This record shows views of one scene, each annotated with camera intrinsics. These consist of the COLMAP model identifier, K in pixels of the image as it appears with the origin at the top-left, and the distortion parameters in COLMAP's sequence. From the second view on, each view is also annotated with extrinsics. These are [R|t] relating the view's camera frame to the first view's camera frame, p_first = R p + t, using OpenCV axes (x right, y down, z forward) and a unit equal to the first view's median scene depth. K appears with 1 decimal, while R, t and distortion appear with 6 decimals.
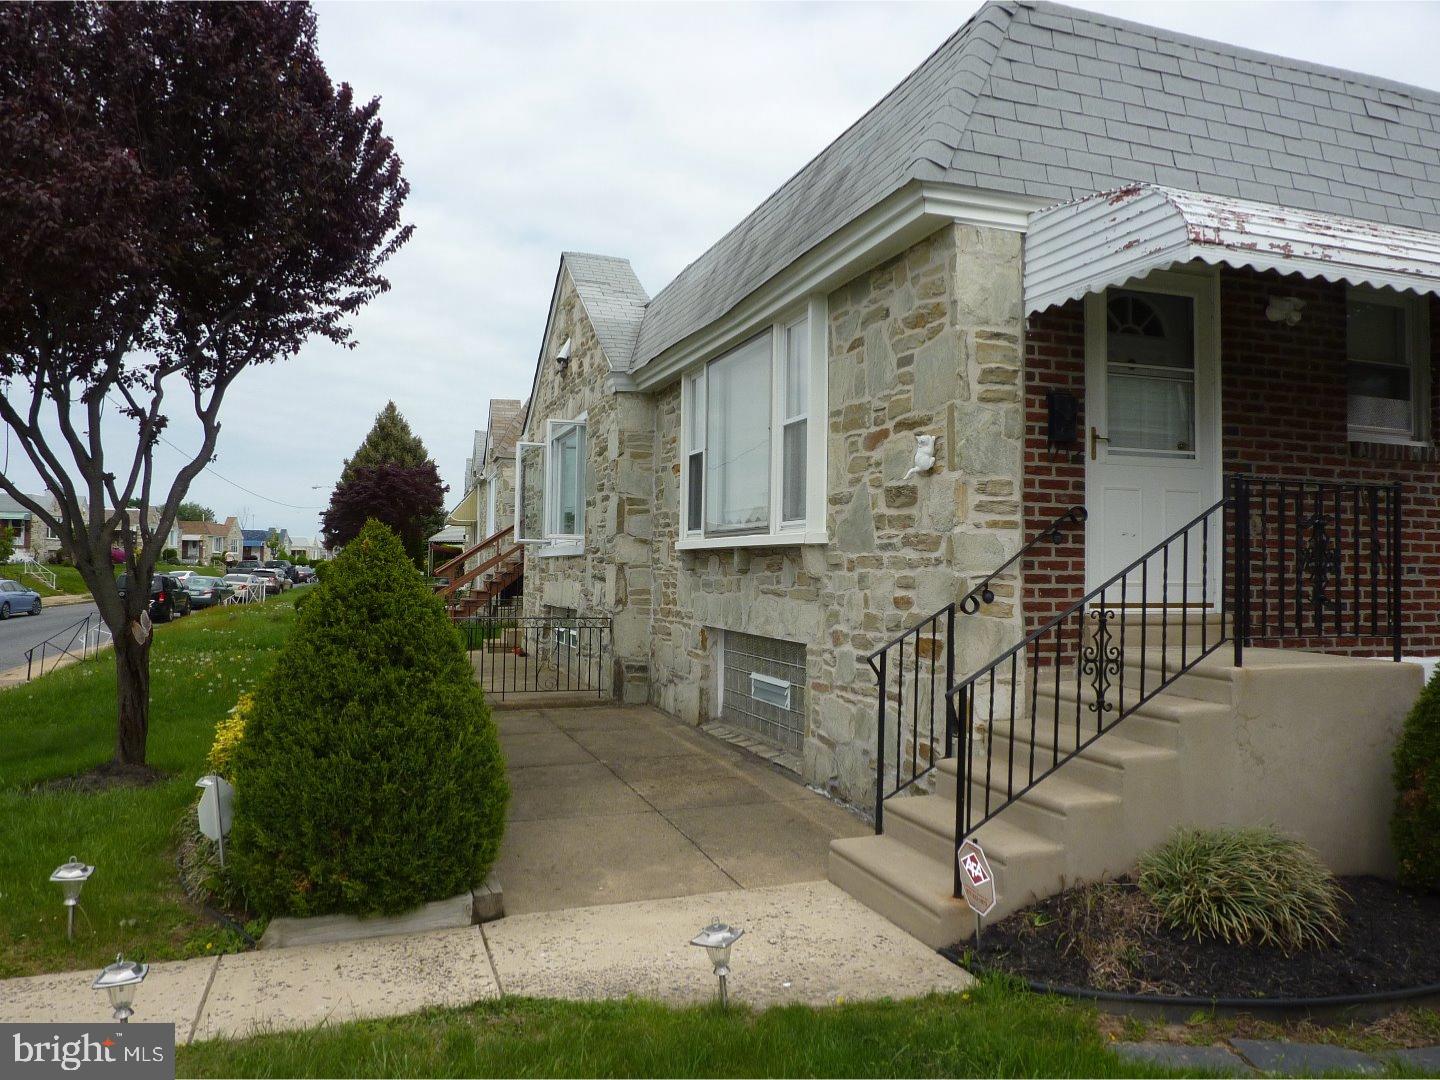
lens RADIAL K [[1076.0, 0, 742.3], [0, 1076.0, 539.5], [0, 0, 1]] dist [-0.012647, -0.004071]
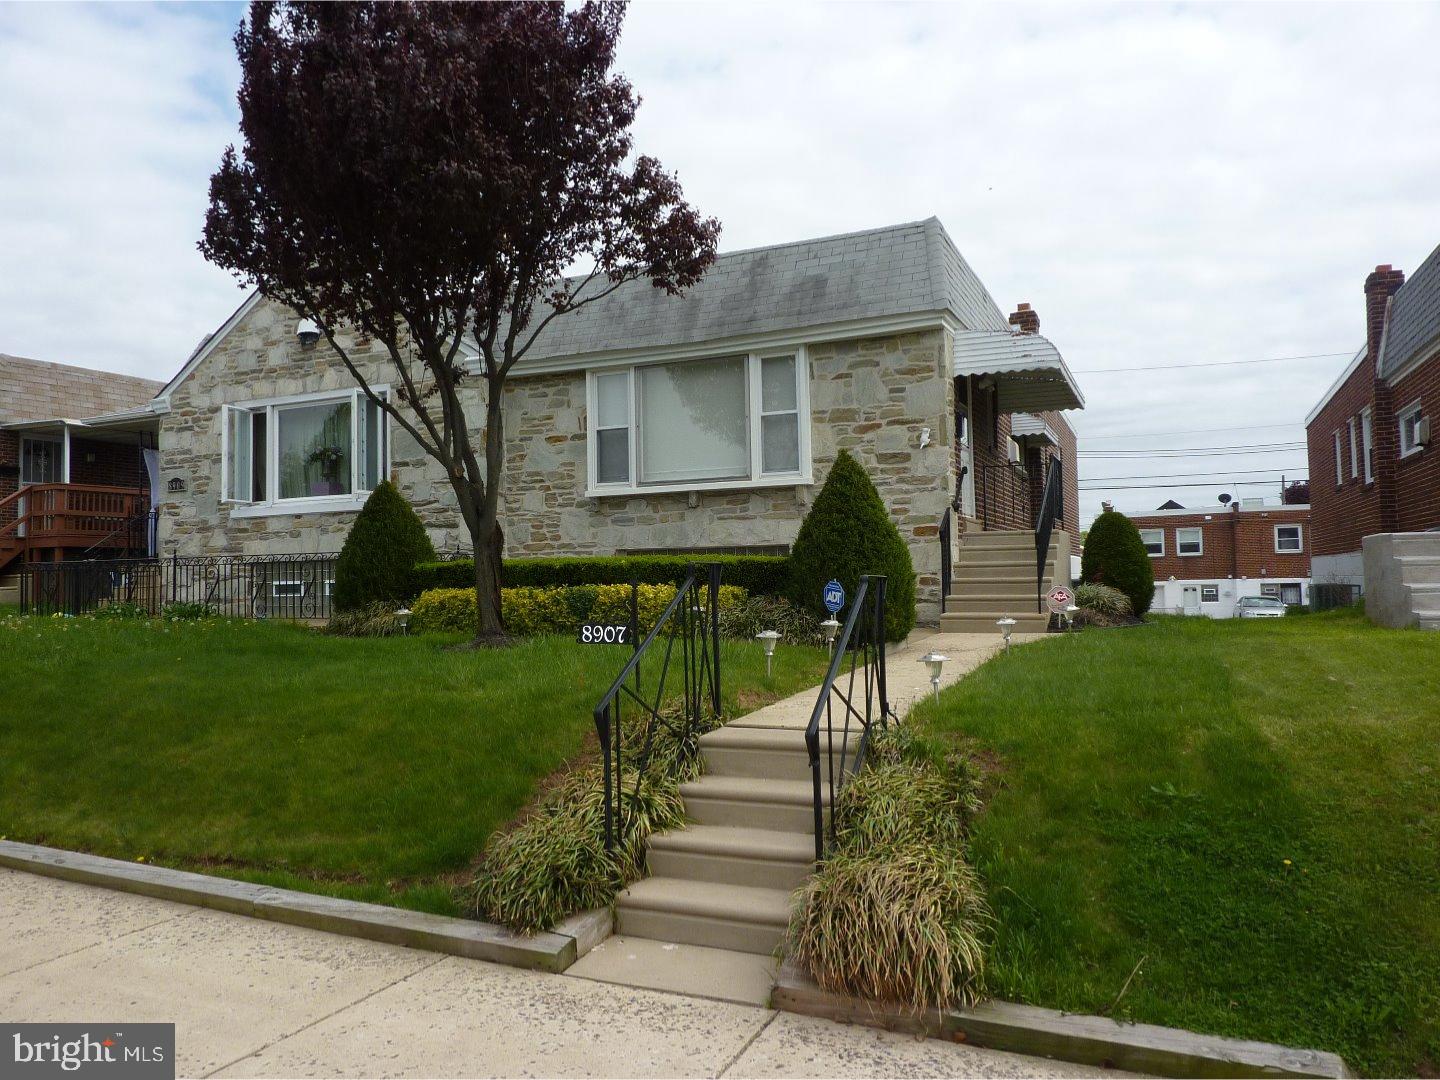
lens RADIAL K [[1070.8, 0, 705.4], [0, 1070.8, 538.7], [0, 0, 1]] dist [-0.024097, -0.002265]
pose [[0.701530, 0.005485, 0.712619, -1.411425], [0.005767, 0.999894, -0.013373, 0.125000], [-0.712617, 0.013491, 0.701424, -0.124568]]
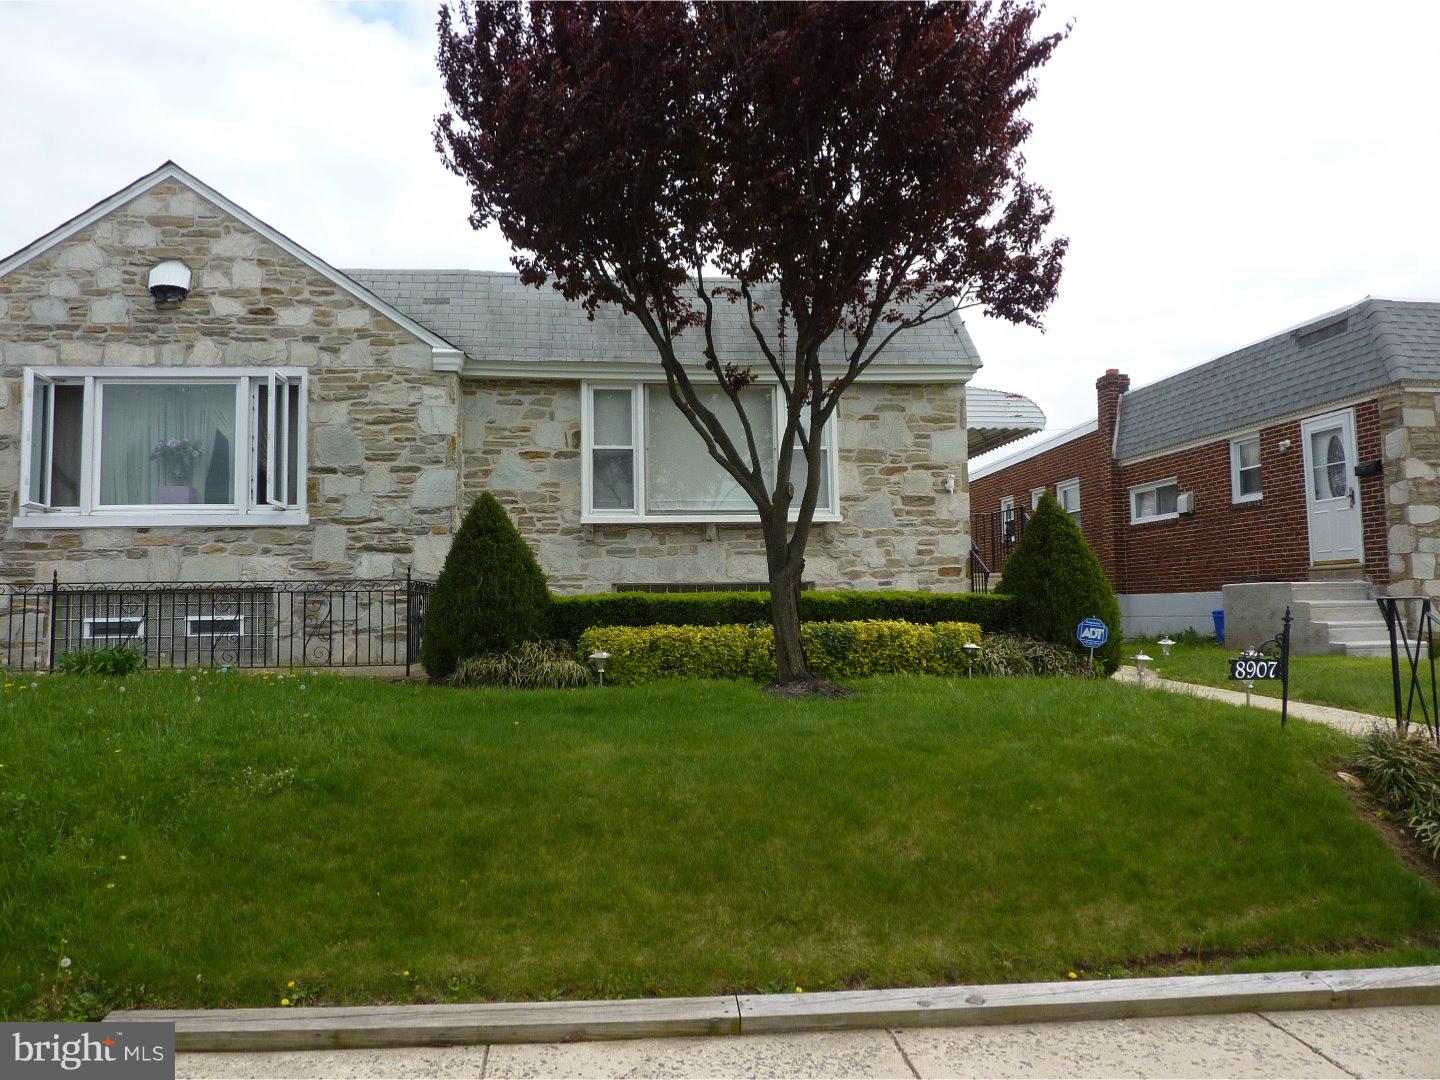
lens RADIAL K [[1070.8, 0, 705.4], [0, 1070.8, 538.7], [0, 0, 1]] dist [-0.024097, -0.002265]
pose [[0.242586, 0.053384, 0.968660, -1.820767], [-0.009821, 0.998569, -0.052573, 0.135700], [-0.970080, 0.003241, 0.242763, 0.847123]]
